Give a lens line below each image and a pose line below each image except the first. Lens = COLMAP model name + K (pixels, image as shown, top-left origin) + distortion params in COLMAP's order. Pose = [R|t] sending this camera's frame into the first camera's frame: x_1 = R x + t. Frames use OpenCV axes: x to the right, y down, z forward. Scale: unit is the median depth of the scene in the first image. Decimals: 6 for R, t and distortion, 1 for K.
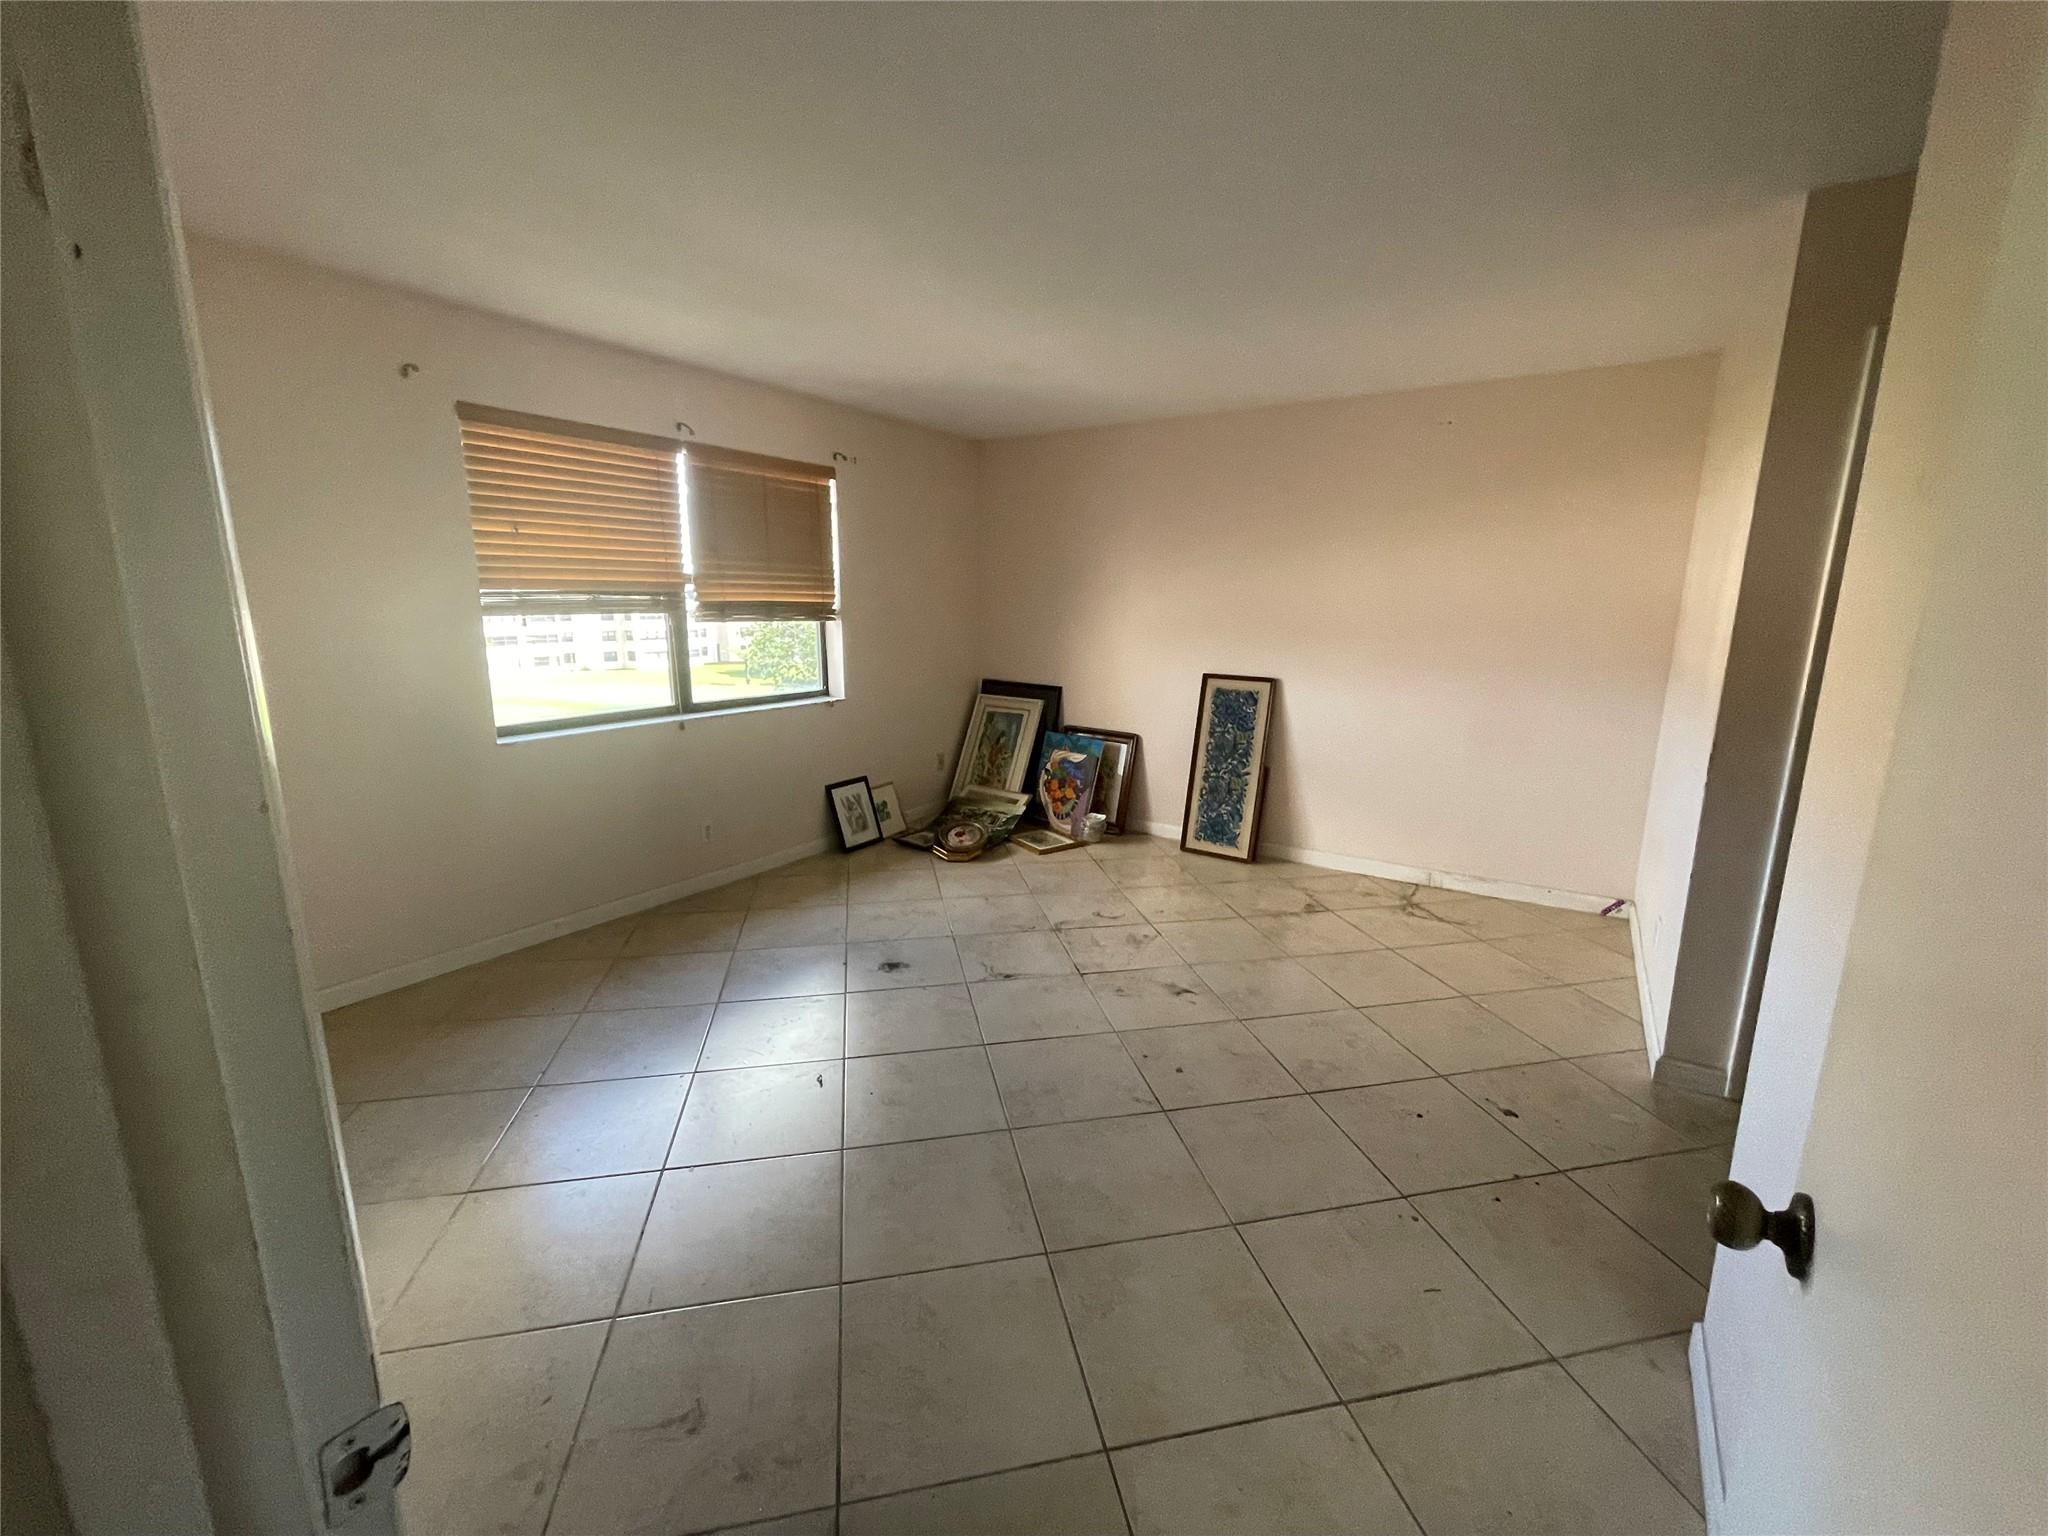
lens RADIAL K [[827.5, 0, 1022.9], [0, 827.5, 762.4], [0, 0, 1]] dist [0.004016, -0.003838]
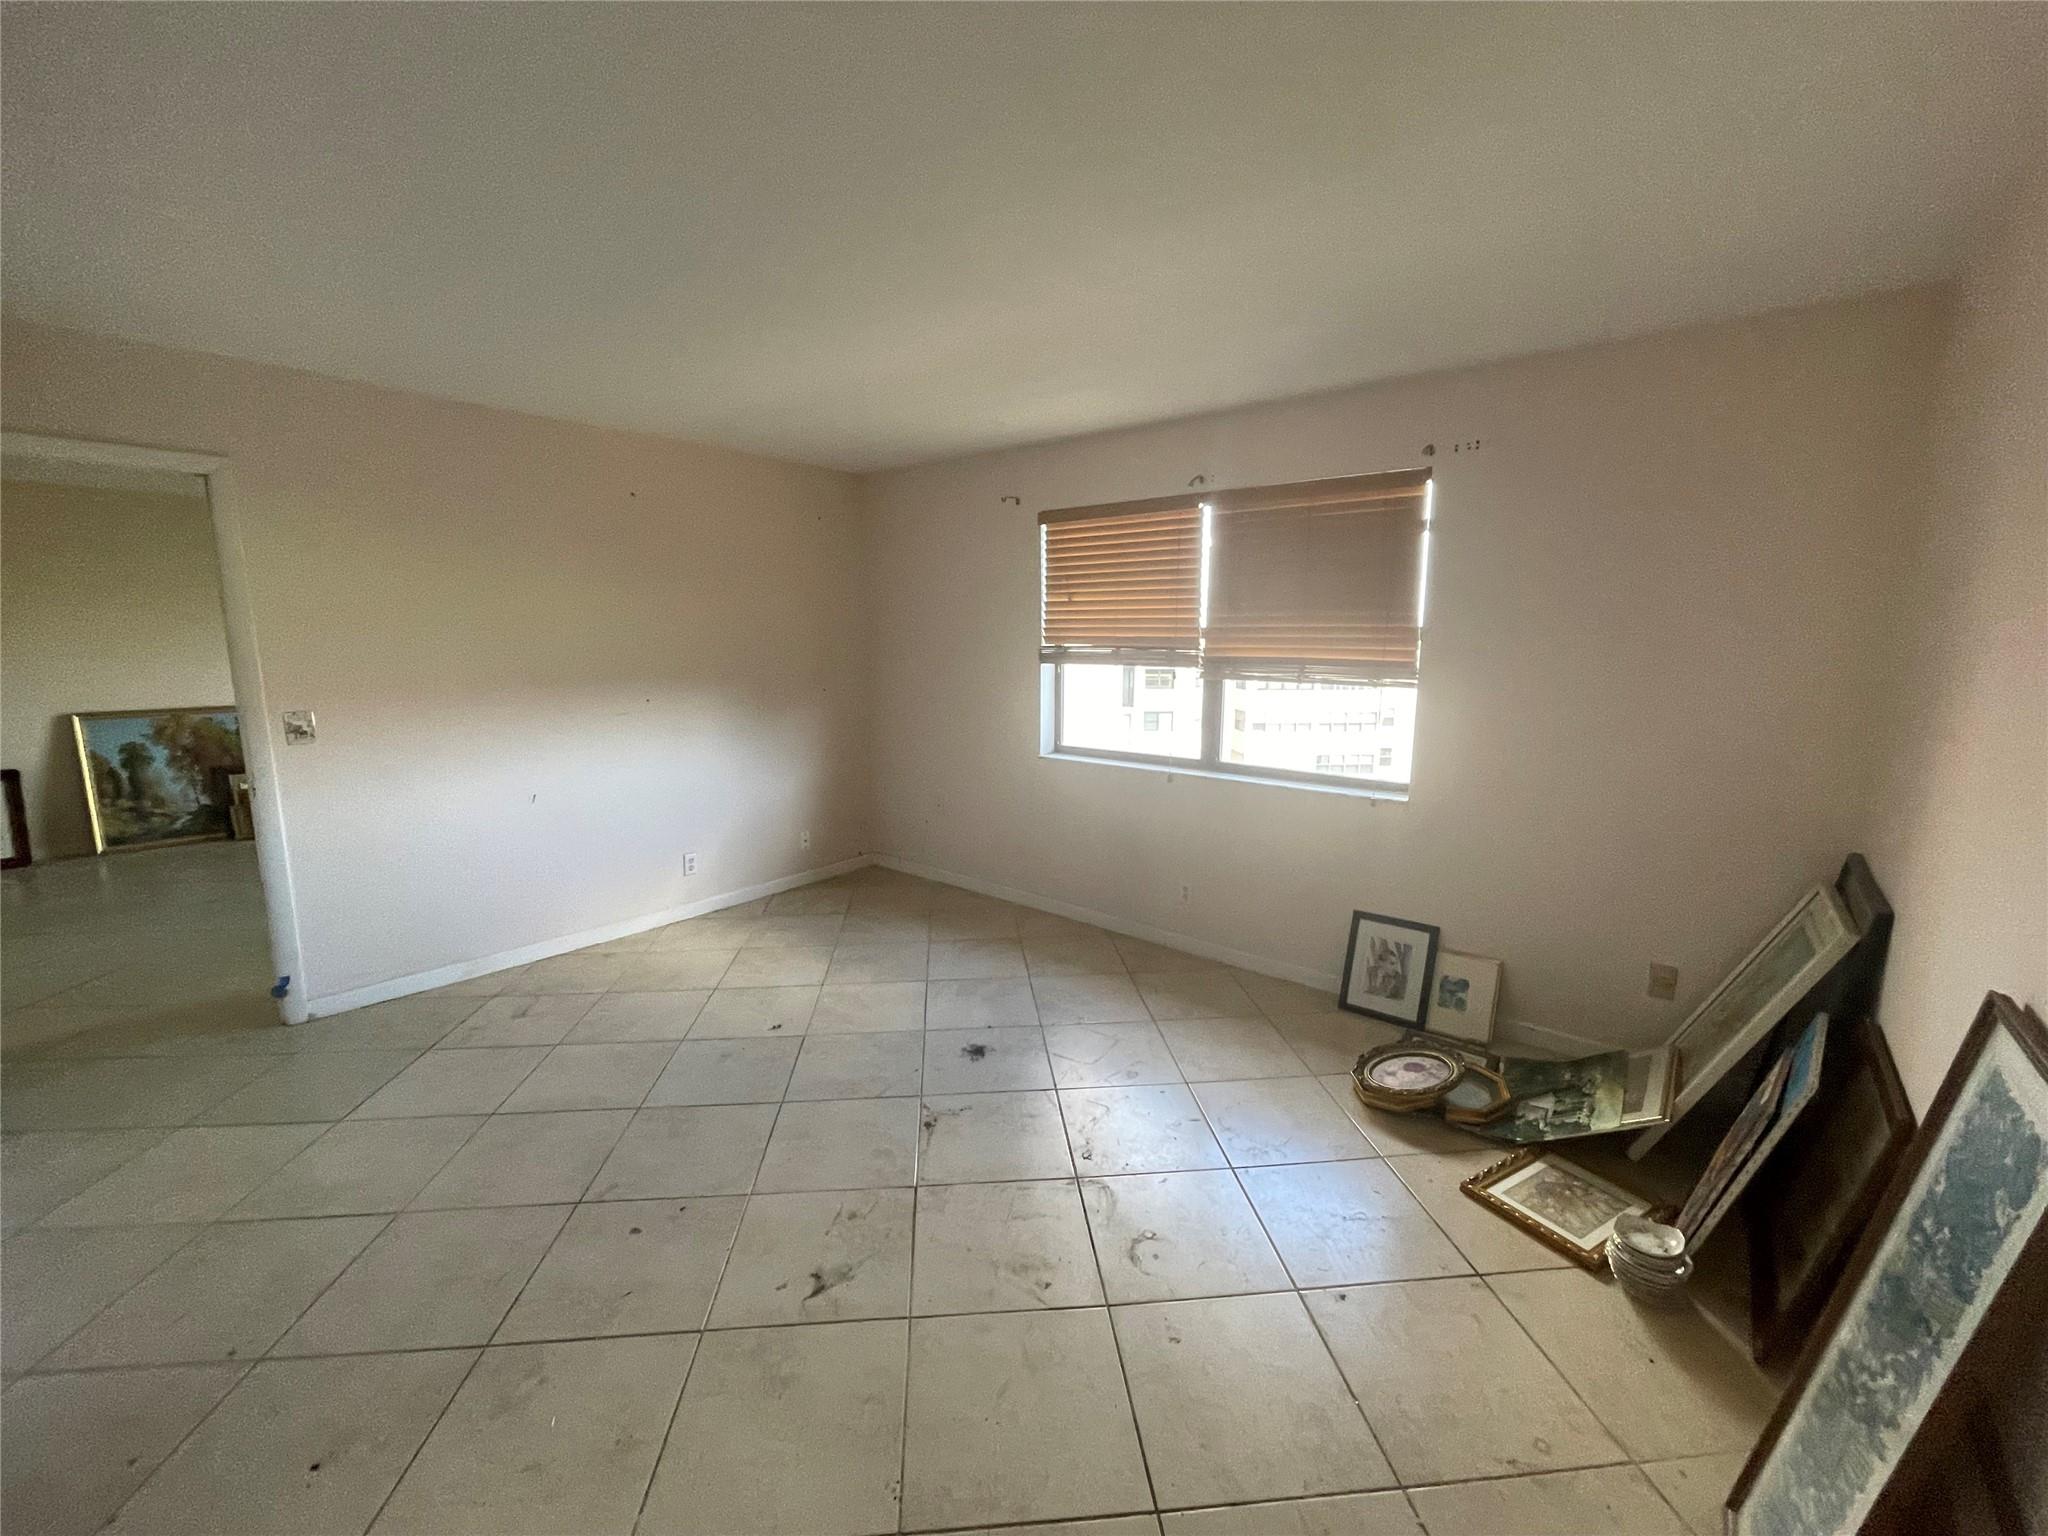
lens RADIAL K [[827.5, 0, 1022.9], [0, 827.5, 762.4], [0, 0, 1]] dist [0.004016, -0.003838]
pose [[-0.104064, 0.149522, -0.983267, 0.597121], [-0.196819, 0.965987, 0.167725, -0.197690], [0.974902, 0.210979, -0.071095, 0.900662]]
